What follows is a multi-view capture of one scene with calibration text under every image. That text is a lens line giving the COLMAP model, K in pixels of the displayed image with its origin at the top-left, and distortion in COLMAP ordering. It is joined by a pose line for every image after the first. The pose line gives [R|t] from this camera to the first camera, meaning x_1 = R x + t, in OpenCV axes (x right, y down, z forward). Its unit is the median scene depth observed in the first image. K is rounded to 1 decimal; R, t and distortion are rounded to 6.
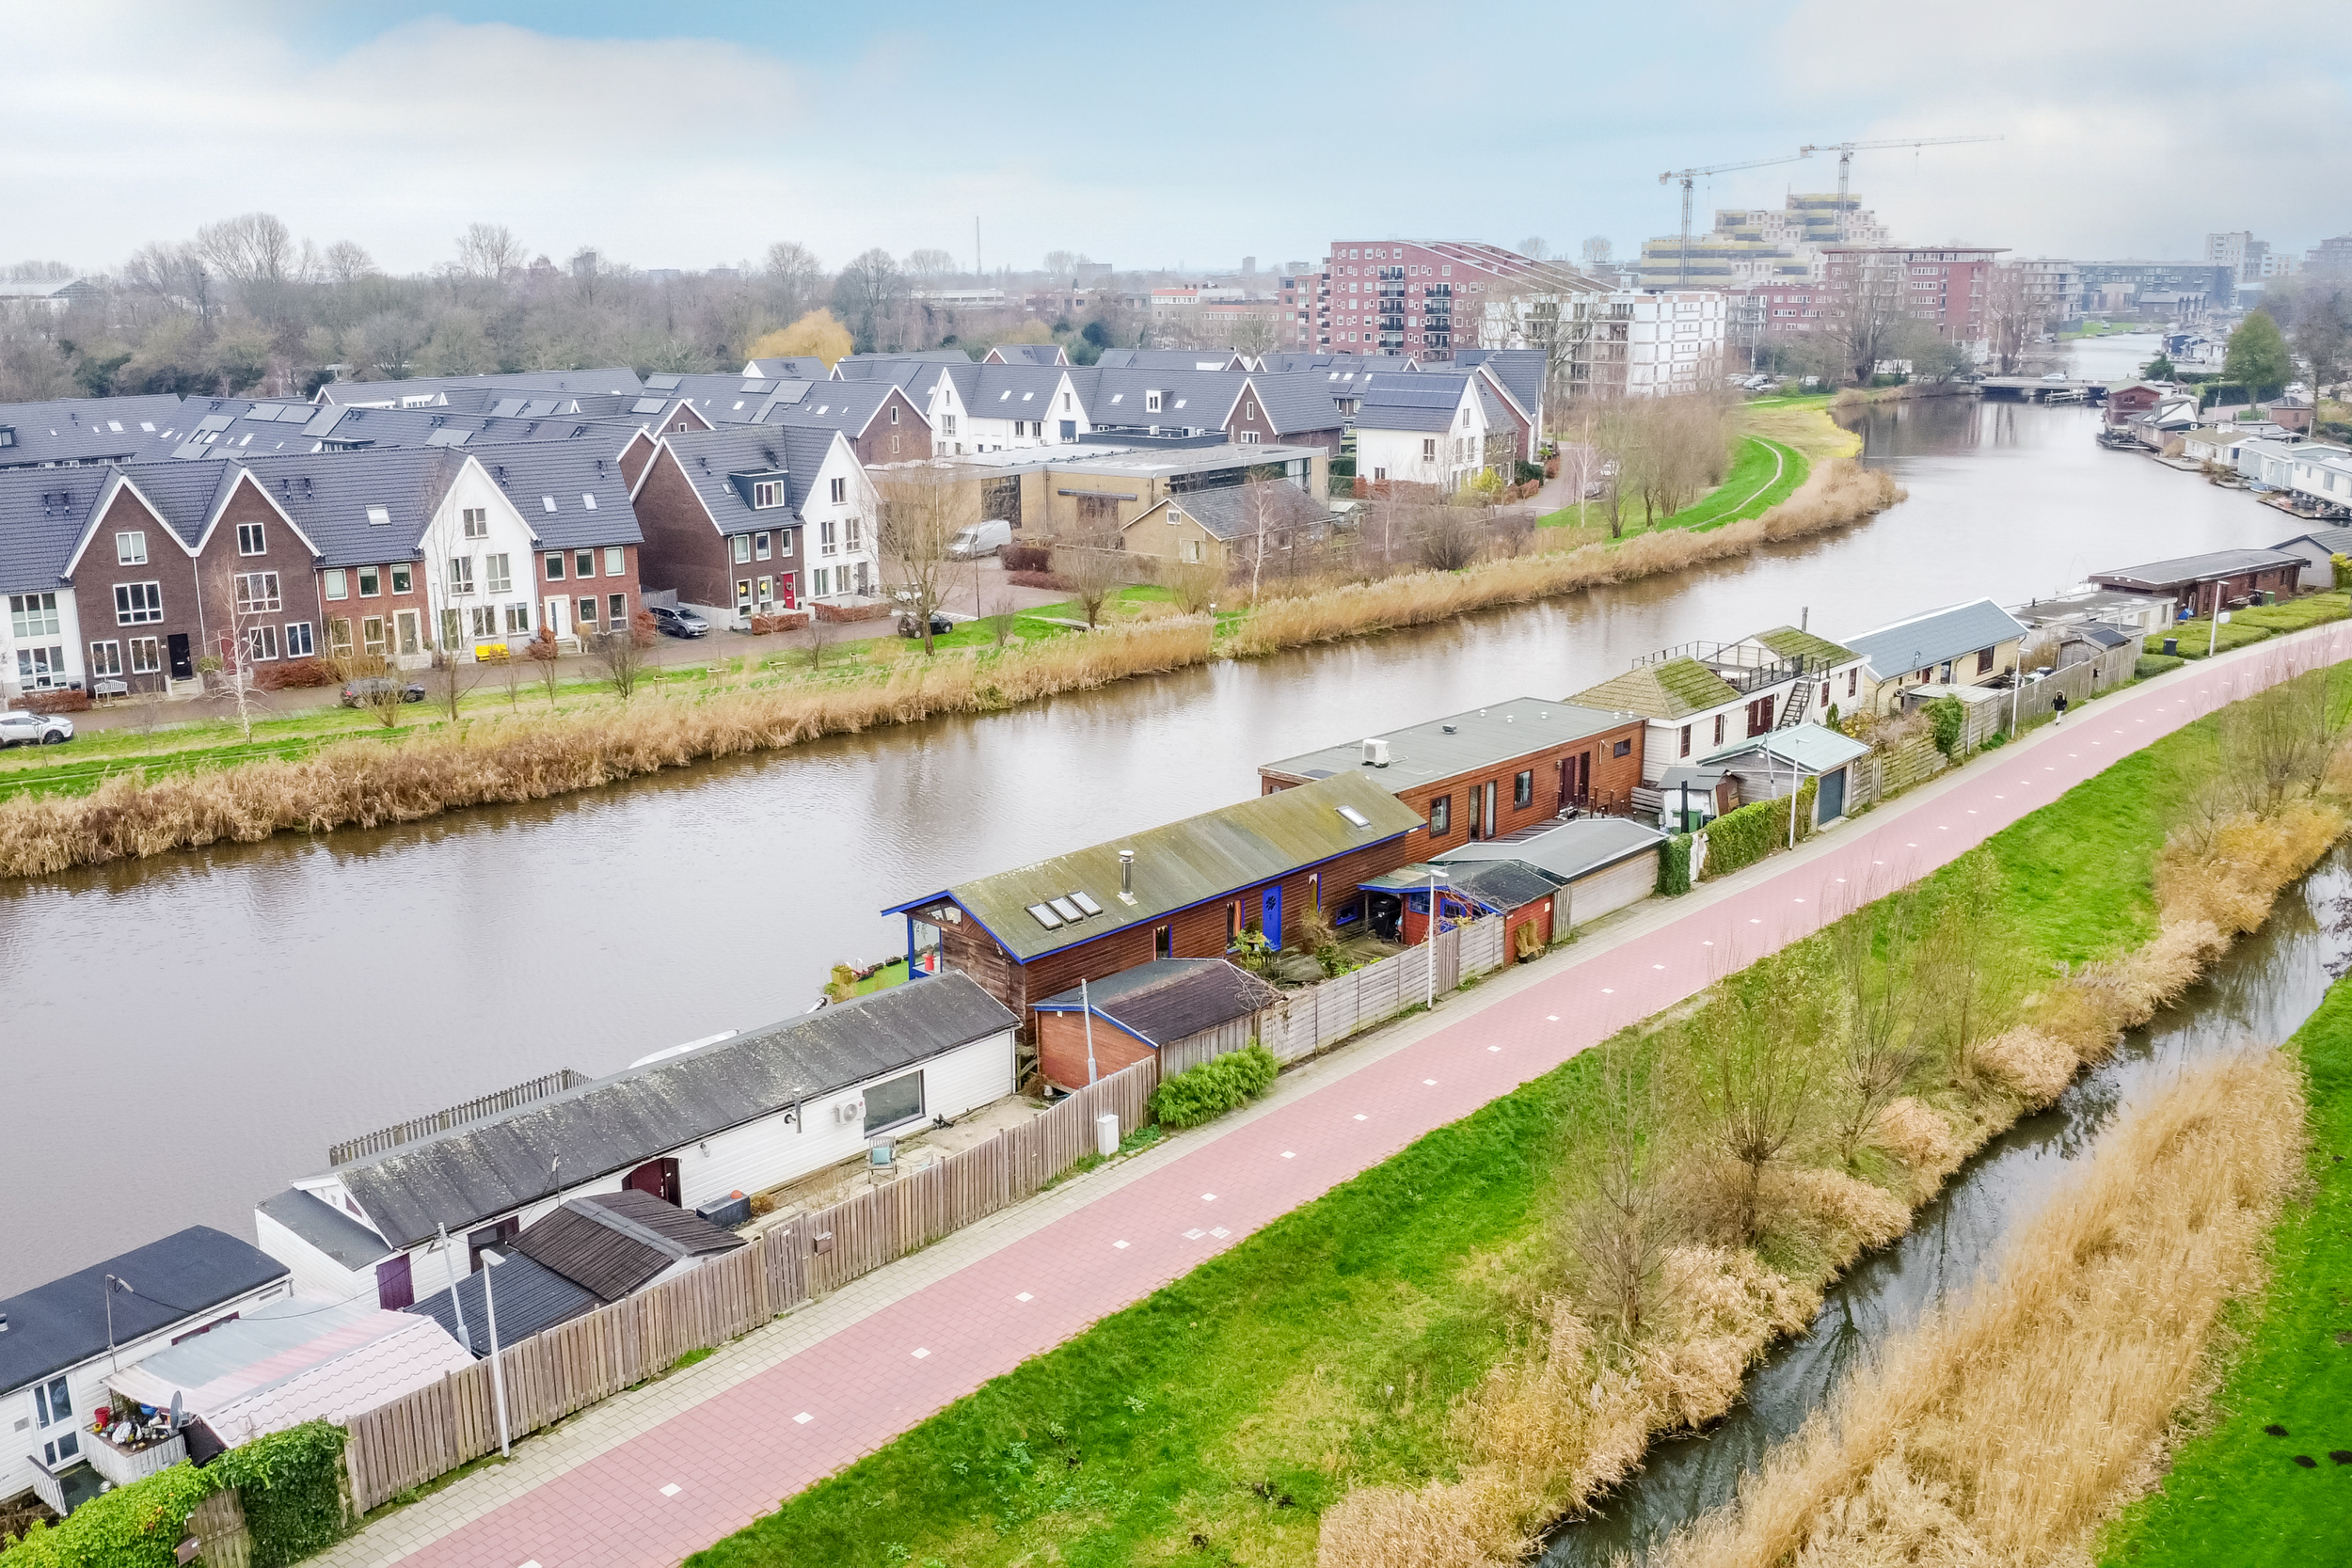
lens RADIAL K [[2004.7, 0, 1176.0], [0, 2004.7, 784.0], [0, 0, 1]] dist [-0.021791, -0.024305]
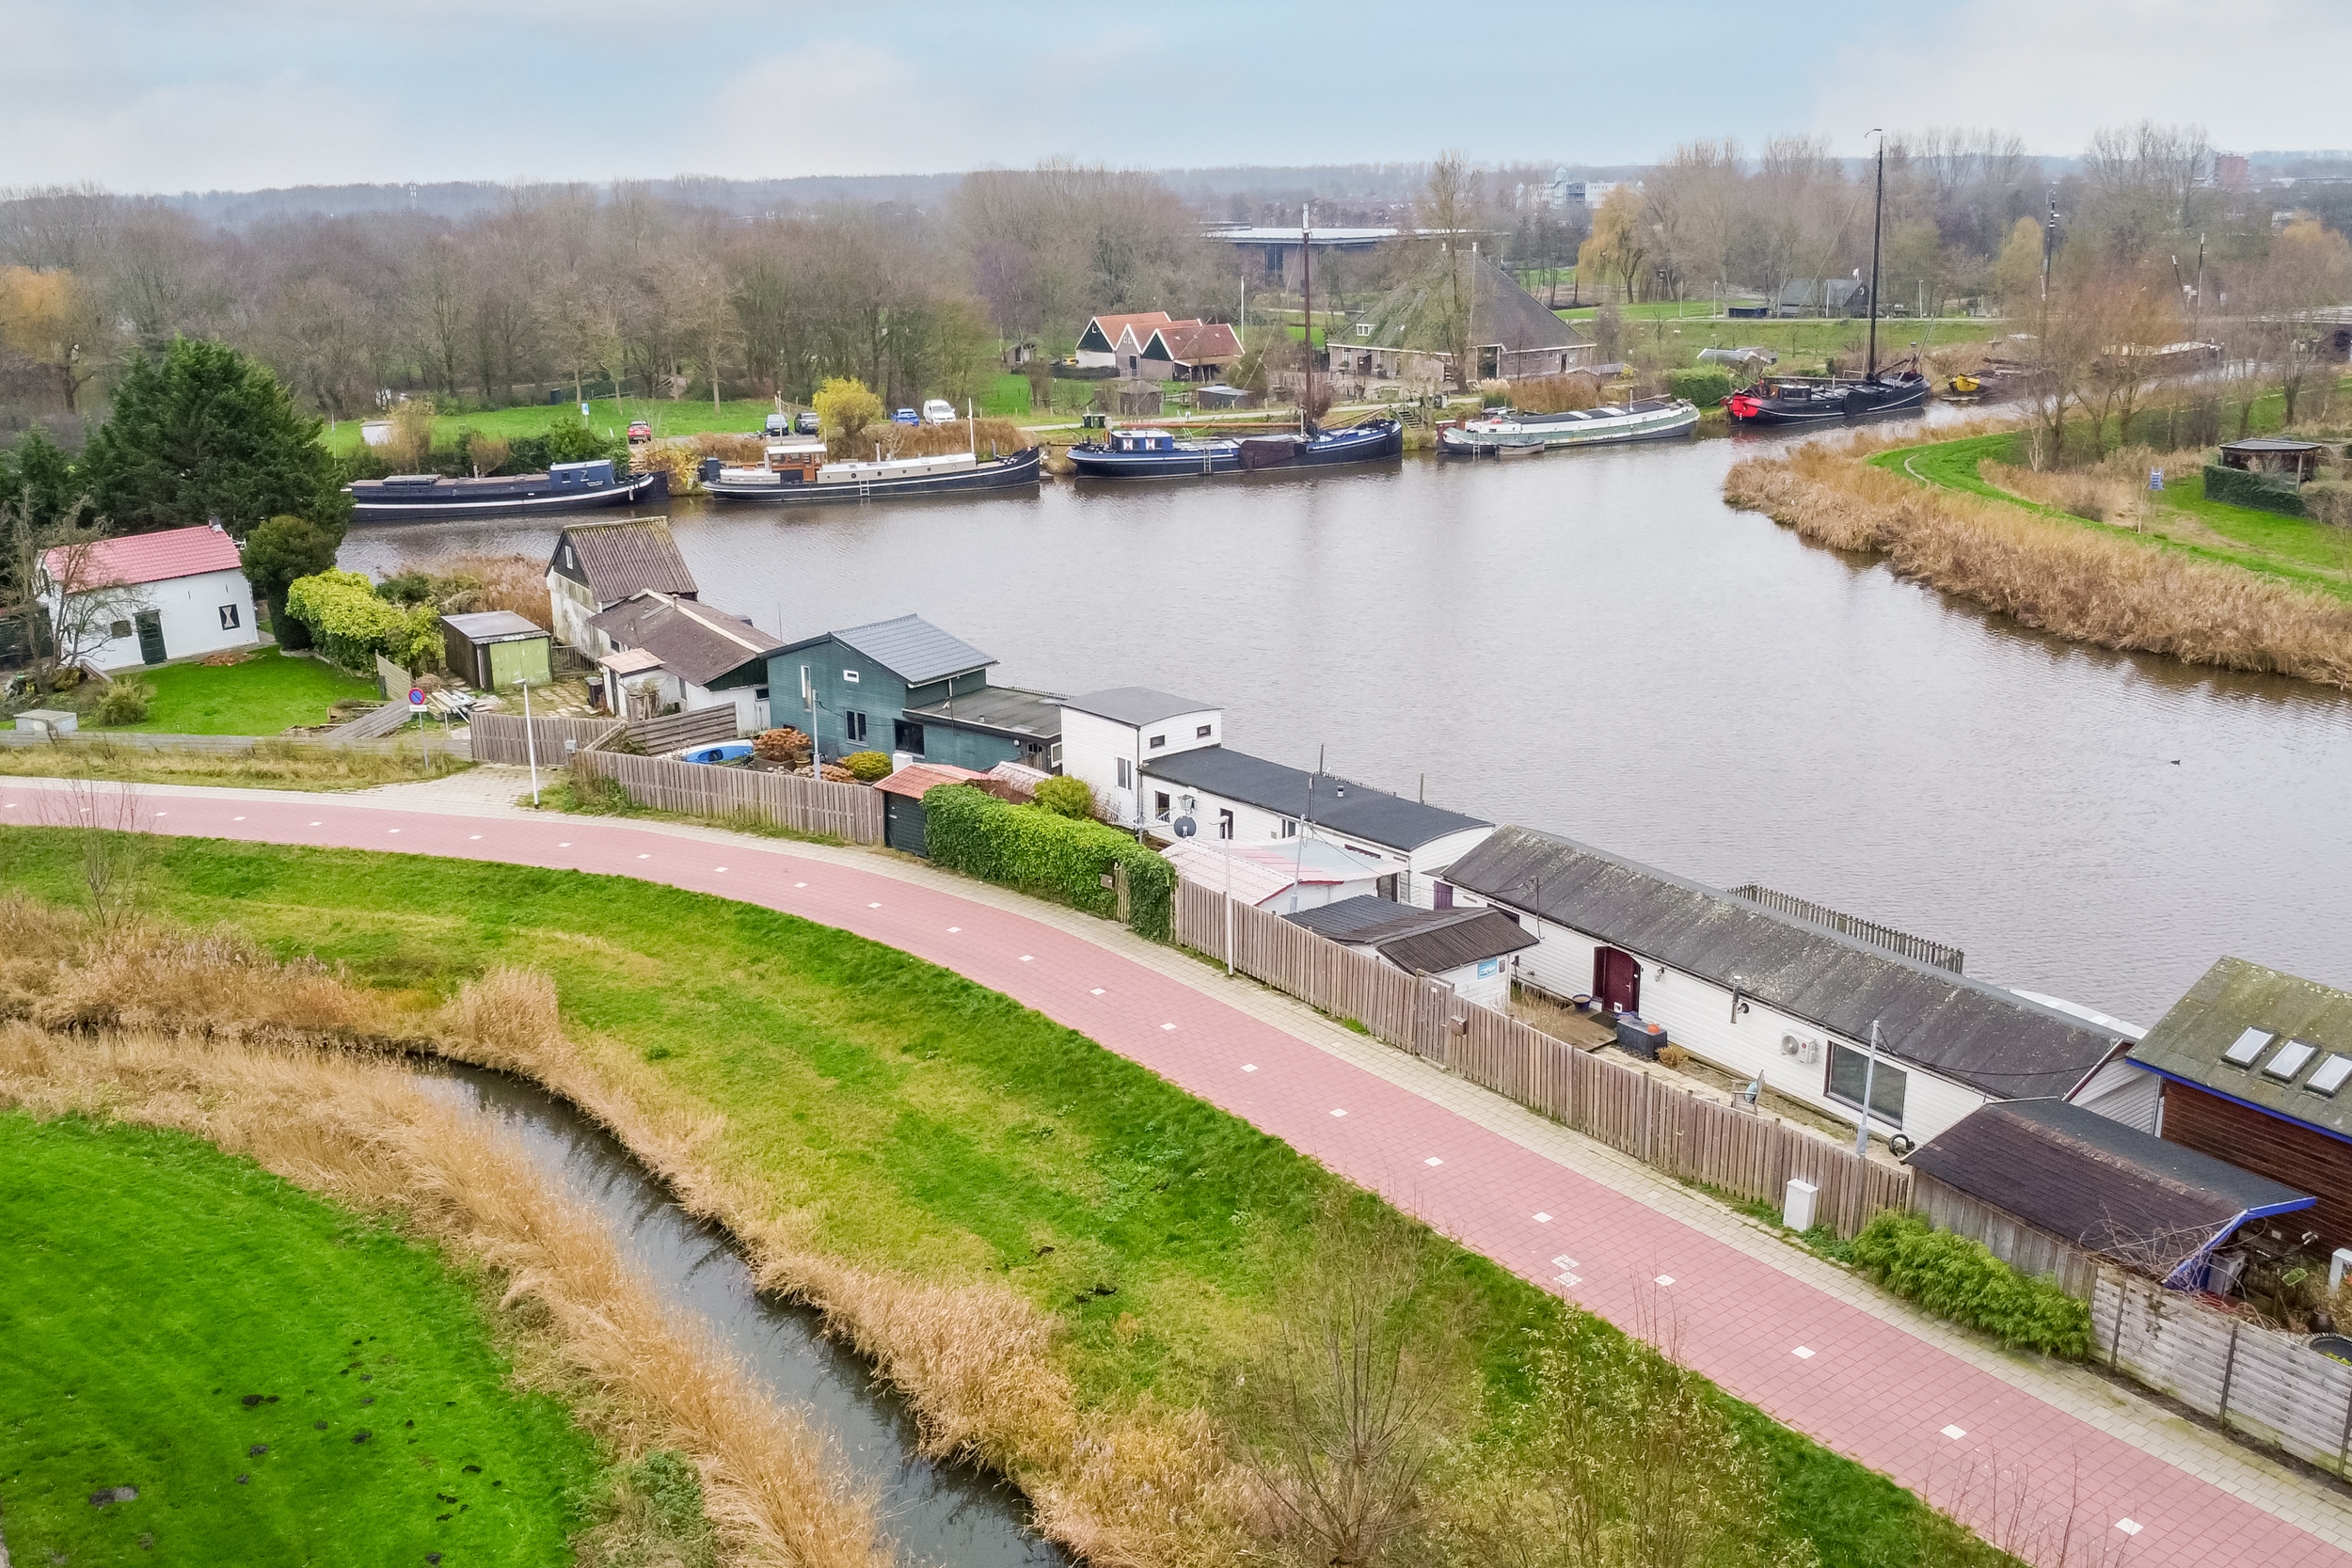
lens RADIAL K [[2070.3, 0, 1176.0], [0, 2070.3, 784.0], [0, 0, 1]] dist [-0.020570, -0.017756]
pose [[-0.227324, 0.287387, -0.930447, 0.771415], [-0.215494, 0.916930, 0.335861, -0.205600], [0.949677, 0.276855, -0.146510, 0.901334]]
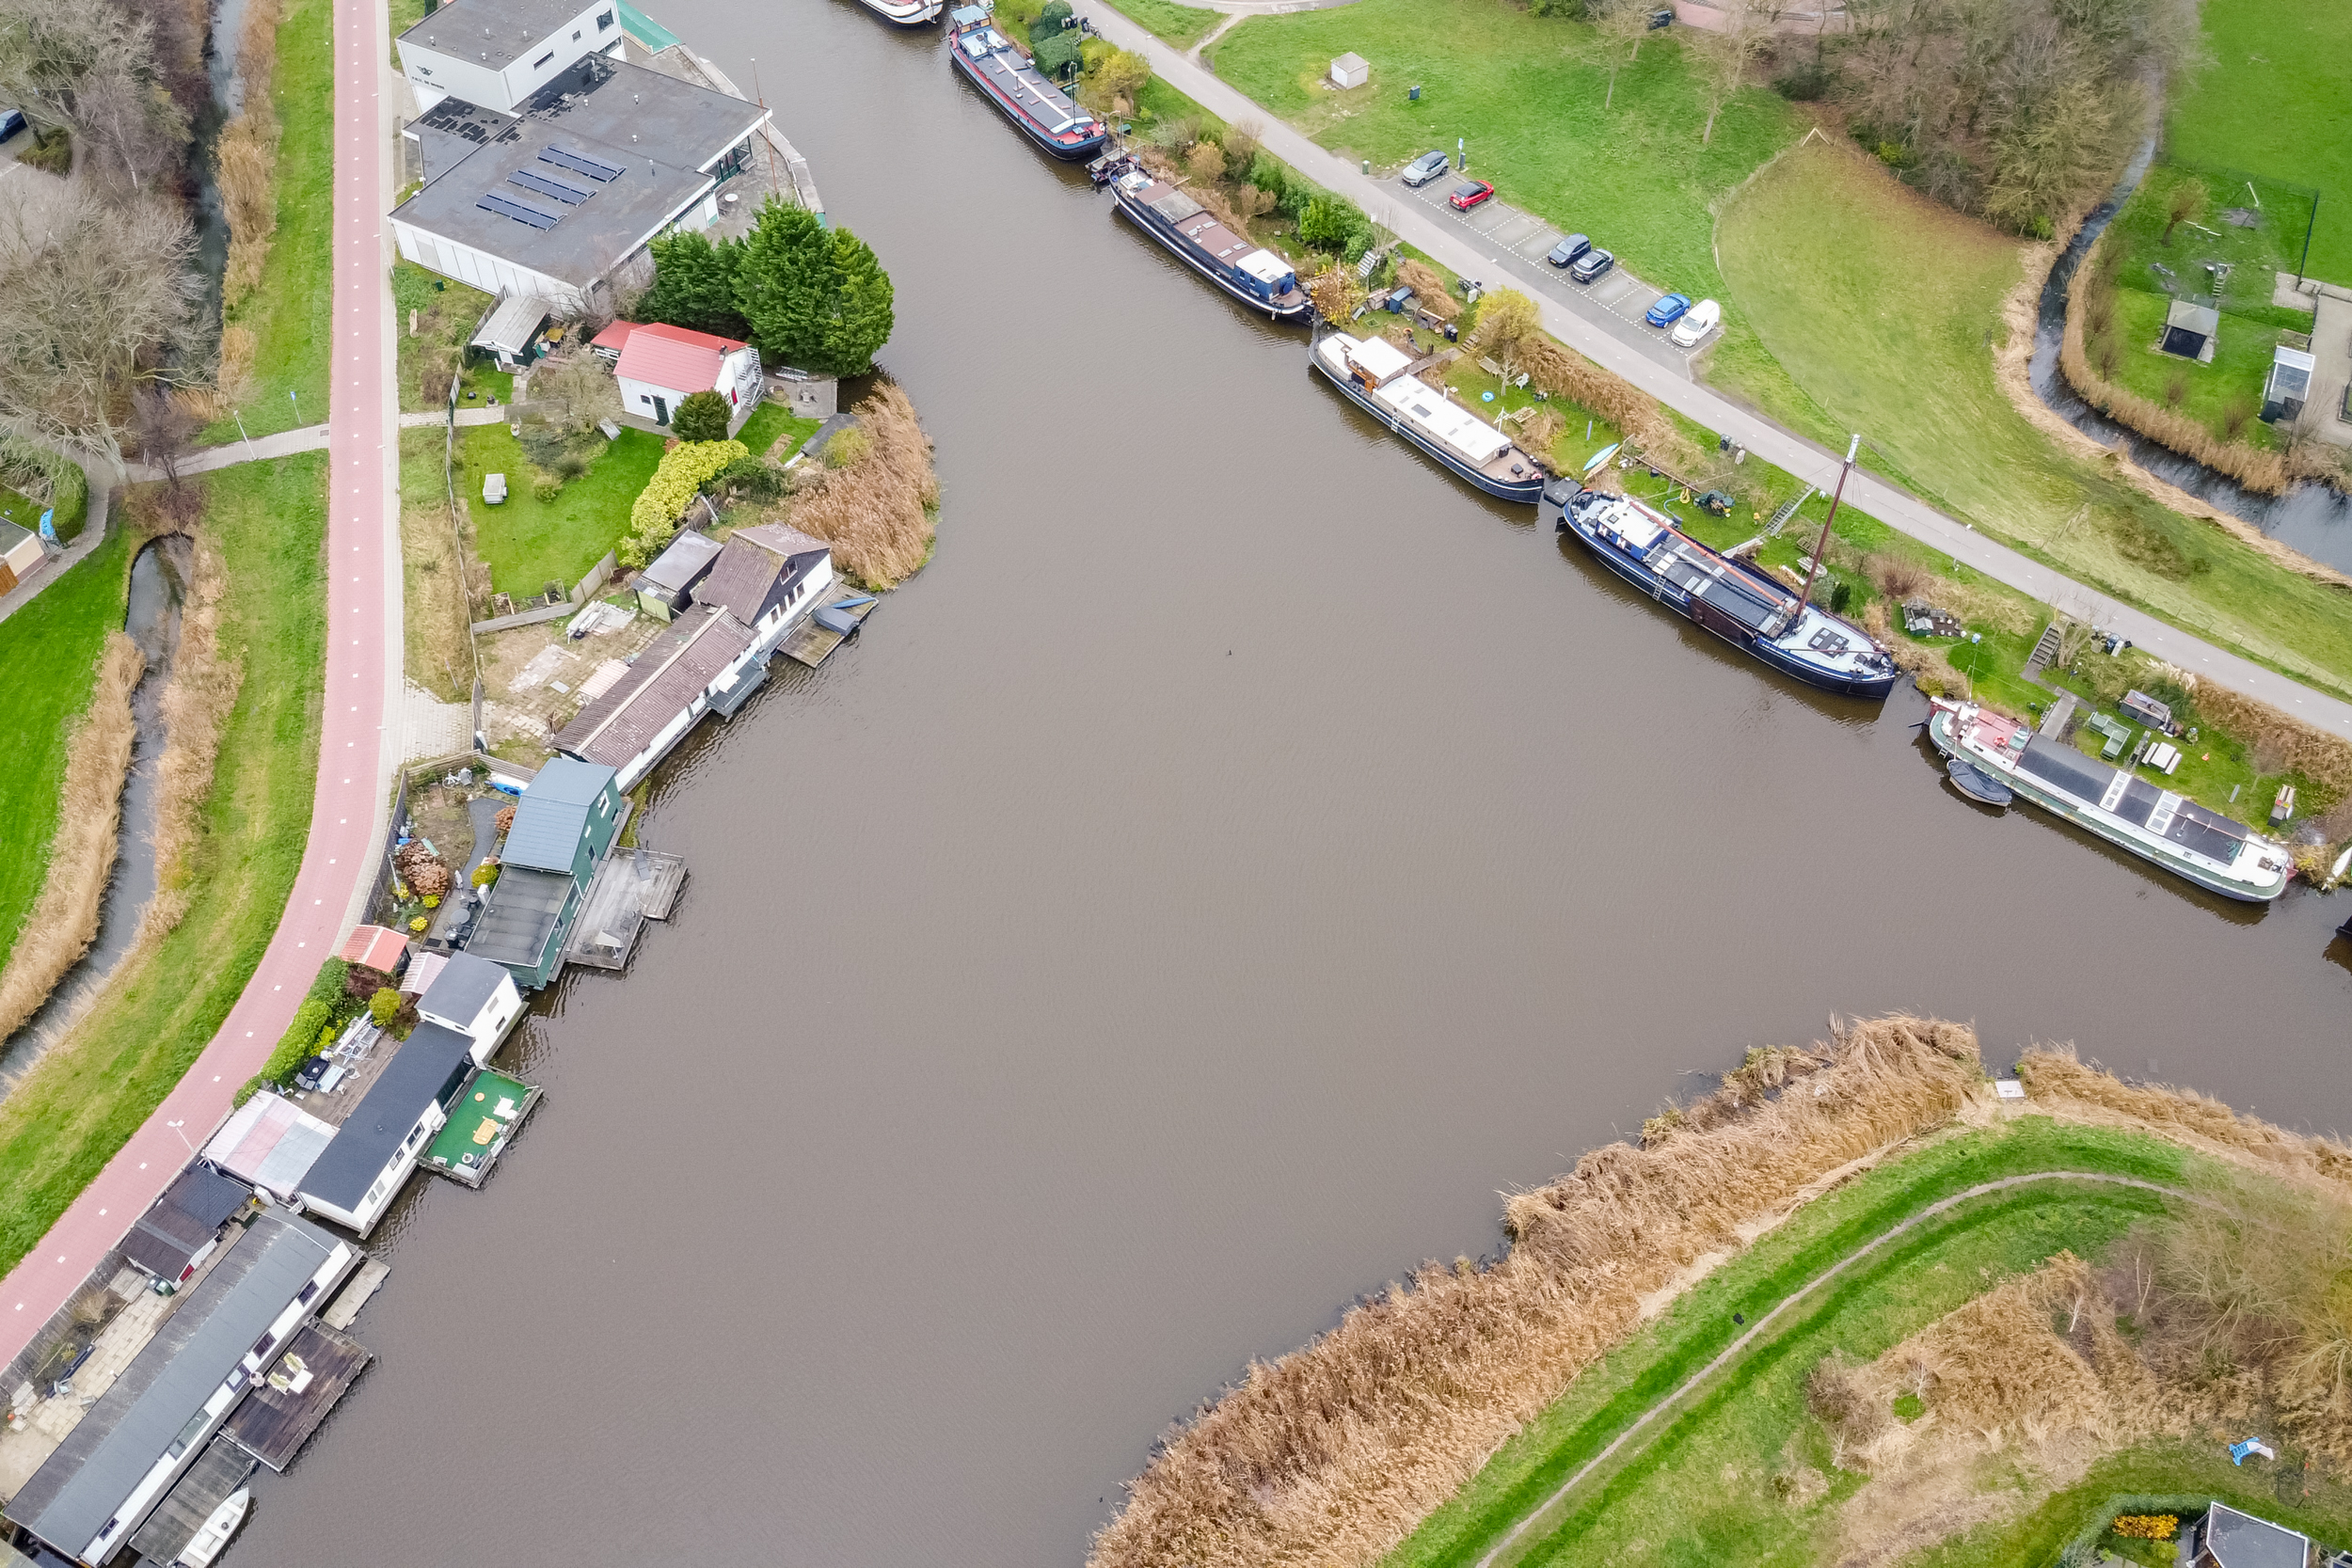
lens RADIAL K [[2004.7, 0, 1176.0], [0, 2004.7, 784.0], [0, 0, 1]] dist [-0.021791, -0.024305]
pose [[-0.967479, 0.195203, -0.160875, -1.109961], [-0.062840, 0.430578, 0.900363, -2.129137], [0.245023, 0.881191, -0.404309, 1.632136]]
